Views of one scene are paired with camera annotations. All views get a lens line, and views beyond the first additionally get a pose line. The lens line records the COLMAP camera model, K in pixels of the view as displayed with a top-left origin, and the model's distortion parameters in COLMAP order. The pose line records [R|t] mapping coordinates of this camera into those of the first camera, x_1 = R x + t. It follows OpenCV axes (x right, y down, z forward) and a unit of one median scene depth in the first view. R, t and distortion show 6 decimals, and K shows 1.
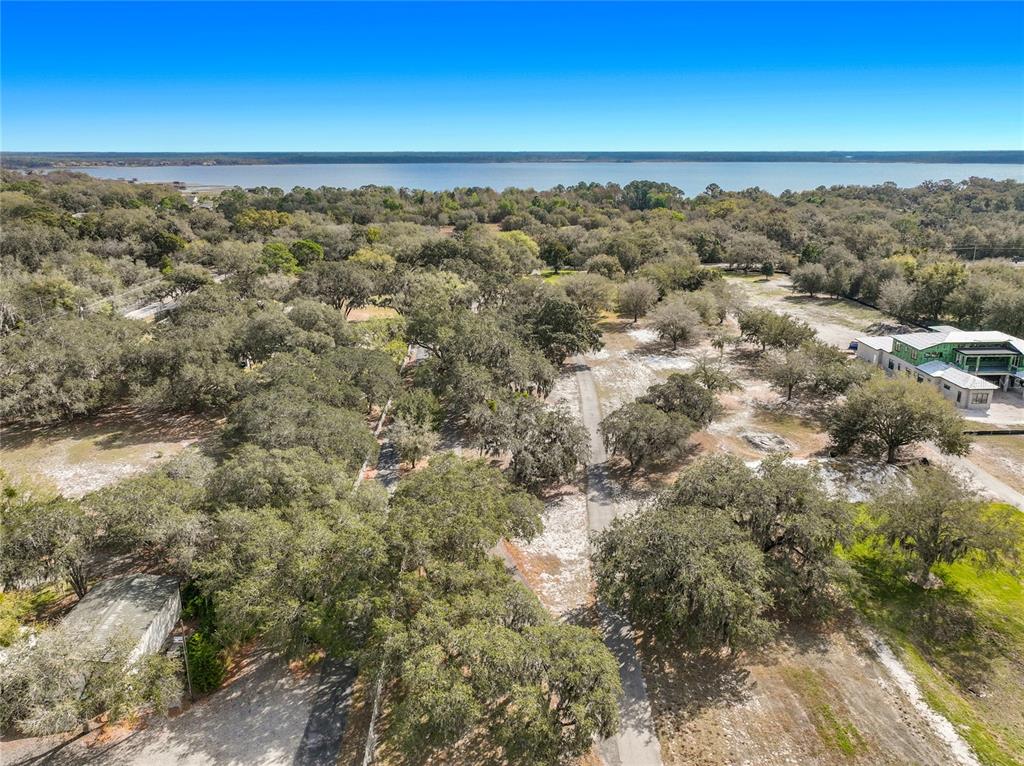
lens RADIAL K [[732.6, 0, 512.9], [0, 732.6, 359.5], [0, 0, 1]] dist [0.003541, 0.004974]
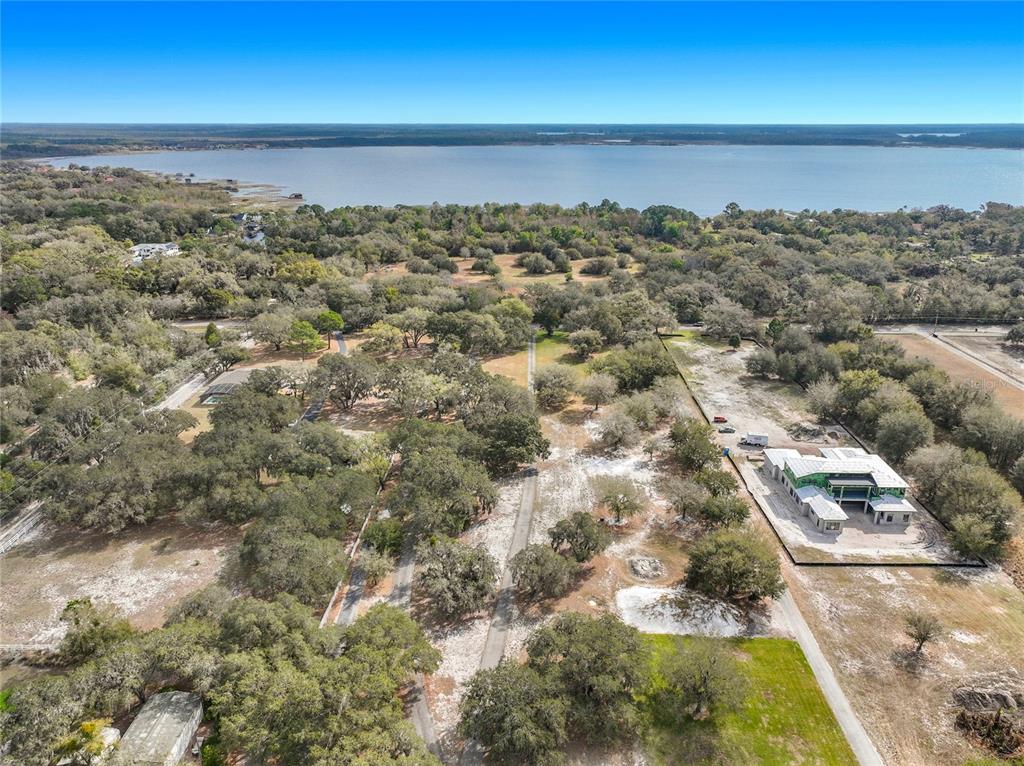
lens RADIAL K [[720.0, 0, 512.0], [0, 720.0, 383.0], [0, 0, 1]] dist [0.000601, 0.014111]
pose [[0.997792, 0.023316, -0.062196, 0.171675], [-0.018845, 0.997261, 0.071526, -0.291754], [0.063694, -0.070196, 0.995498, -0.265745]]
